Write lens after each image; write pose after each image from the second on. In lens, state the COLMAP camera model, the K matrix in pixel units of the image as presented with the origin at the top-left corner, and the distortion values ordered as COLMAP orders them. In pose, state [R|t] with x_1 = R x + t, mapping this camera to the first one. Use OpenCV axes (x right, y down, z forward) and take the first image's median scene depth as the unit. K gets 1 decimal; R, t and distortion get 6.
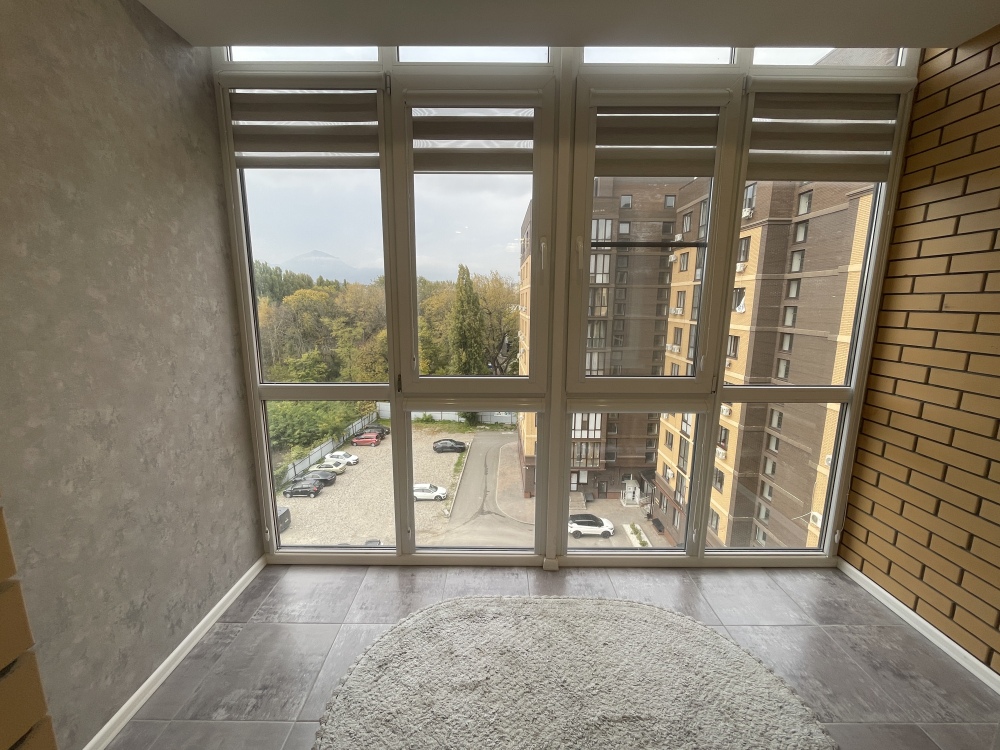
lens RADIAL K [[404.7, 0, 495.1], [0, 404.7, 373.8], [0, 0, 1]] dist [-0.003294, -0.000180]
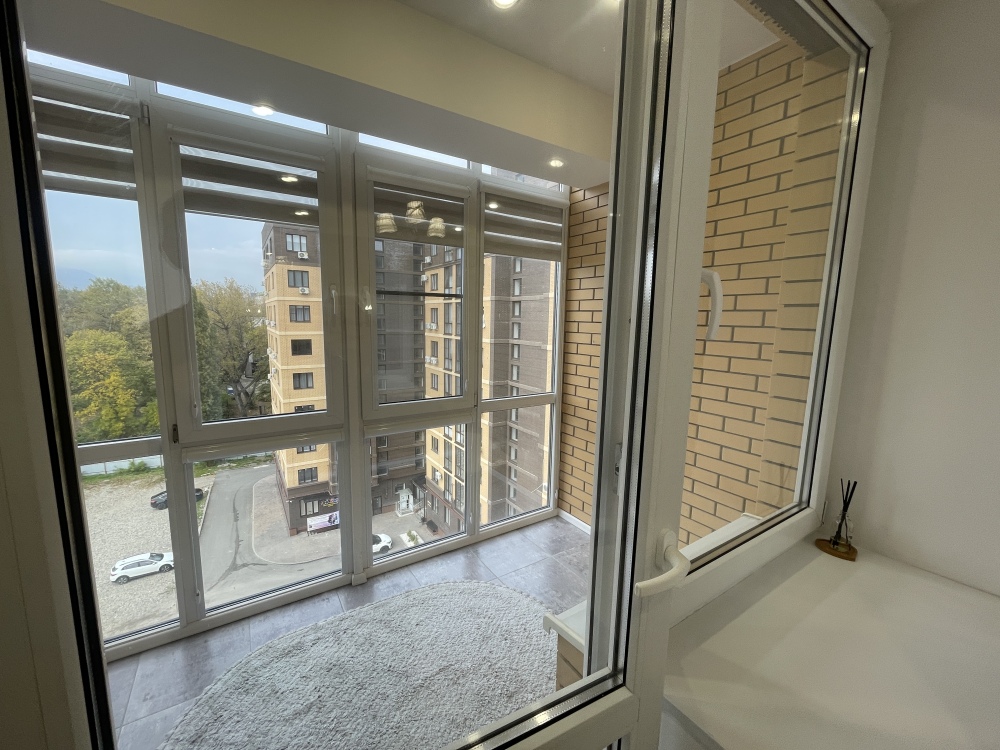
lens RADIAL K [[404.7, 0, 497.5], [0, 404.7, 373.0], [0, 0, 1]] dist [-0.003294, -0.000180]
pose [[0.836575, -0.063931, 0.544109, -0.114394], [0.082986, 0.996495, -0.010507, -0.042585], [-0.541531, 0.053943, 0.838949, -0.156969]]
